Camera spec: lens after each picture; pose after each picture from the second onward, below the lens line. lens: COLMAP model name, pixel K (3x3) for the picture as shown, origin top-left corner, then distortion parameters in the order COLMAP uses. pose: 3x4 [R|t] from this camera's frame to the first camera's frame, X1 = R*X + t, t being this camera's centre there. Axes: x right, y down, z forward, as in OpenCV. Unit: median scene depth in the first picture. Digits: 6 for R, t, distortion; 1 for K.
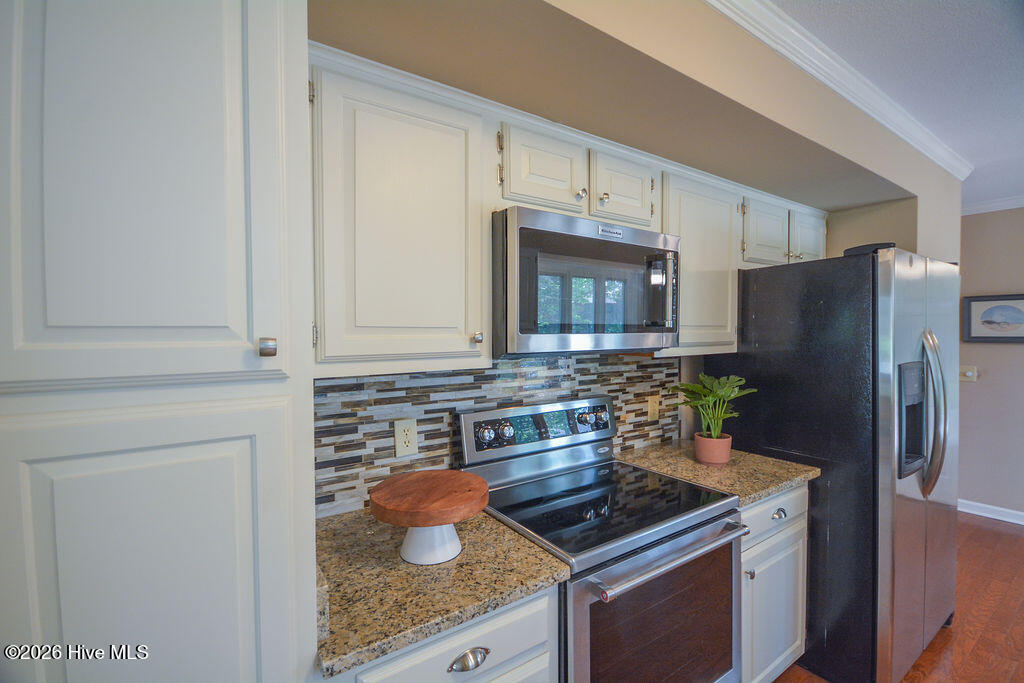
lens RADIAL K [[455.0, 0, 505.4], [0, 455.0, 342.4], [0, 0, 1]] dist [0.005661, -0.009460]
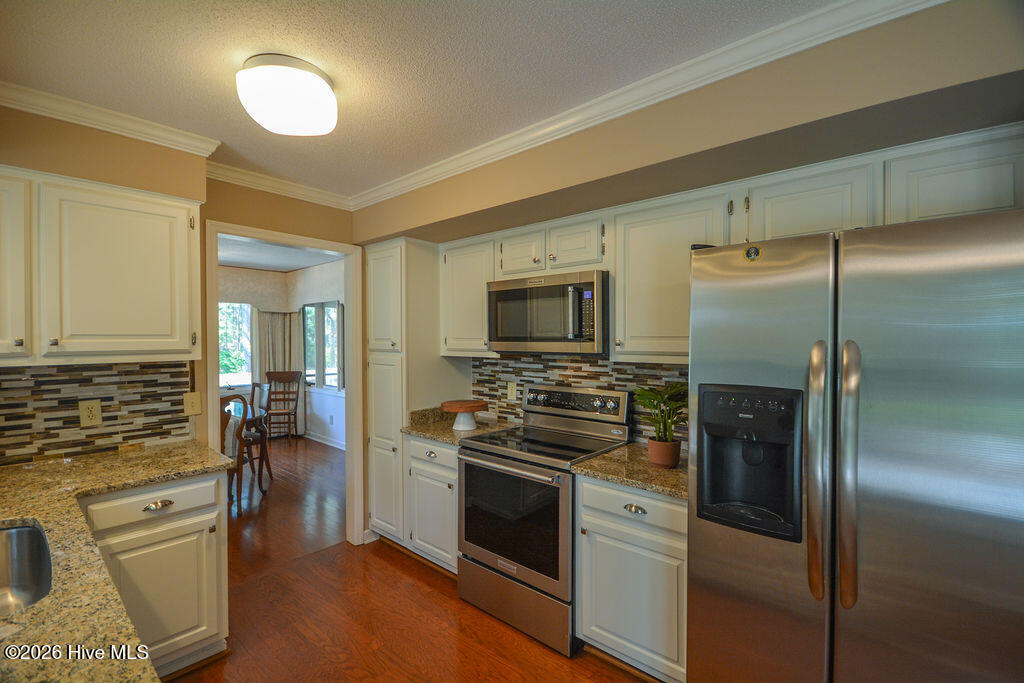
lens RADIAL K [[455.0, 0, 512.8], [0, 455.0, 343.0], [0, 0, 1]] dist [0.005661, -0.009460]
pose [[0.254662, 0.017900, -0.966864, 1.531312], [-0.022848, 0.999661, 0.012489, -0.029546], [0.966760, 0.018910, 0.254985, 0.411758]]
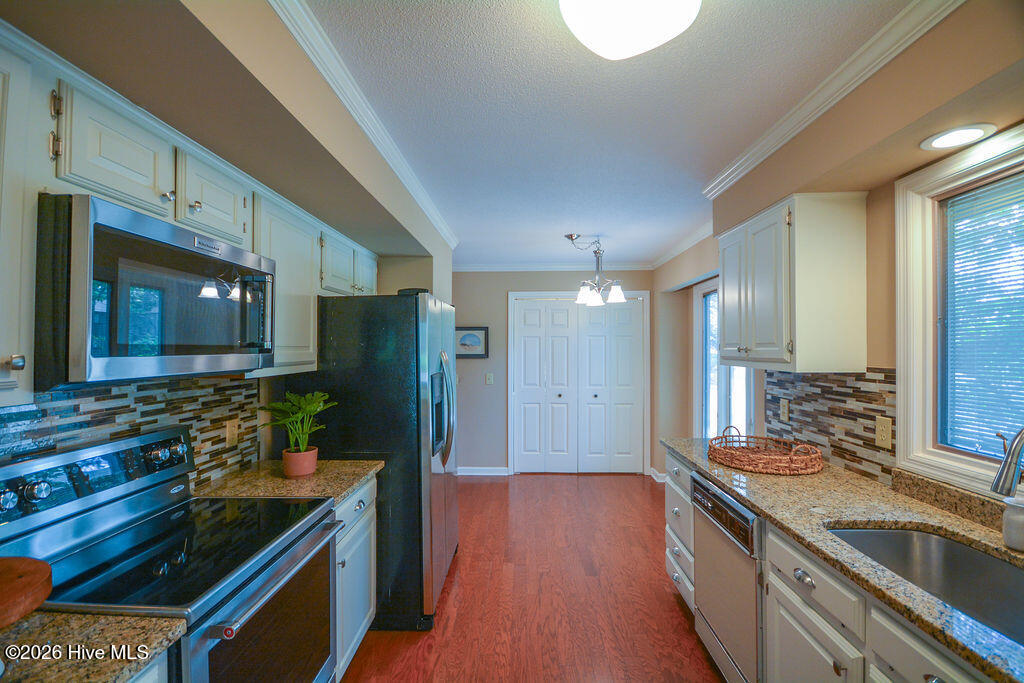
lens RADIAL K [[455.0, 0, 511.4], [0, 455.0, 339.6], [0, 0, 1]] dist [0.005661, -0.009460]
pose [[0.585915, 0.020466, 0.810114, -0.128774], [0.015671, 0.999208, -0.036577, -0.006441], [-0.810221, 0.034127, 0.585130, -0.032086]]
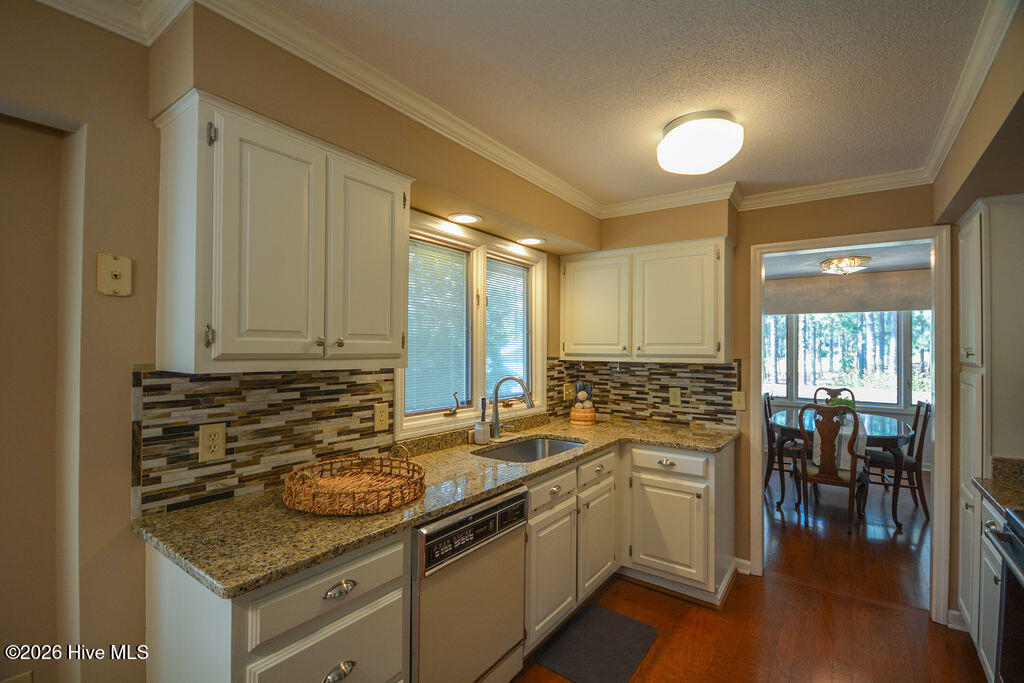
lens RADIAL K [[455.0, 0, 504.1], [0, 455.0, 344.3], [0, 0, 1]] dist [0.005661, -0.009460]
pose [[-0.944181, -0.004900, -0.329390, 1.313920], [-0.009182, 0.999892, 0.011444, -0.023580], [0.329299, 0.013830, -0.944125, 1.115876]]
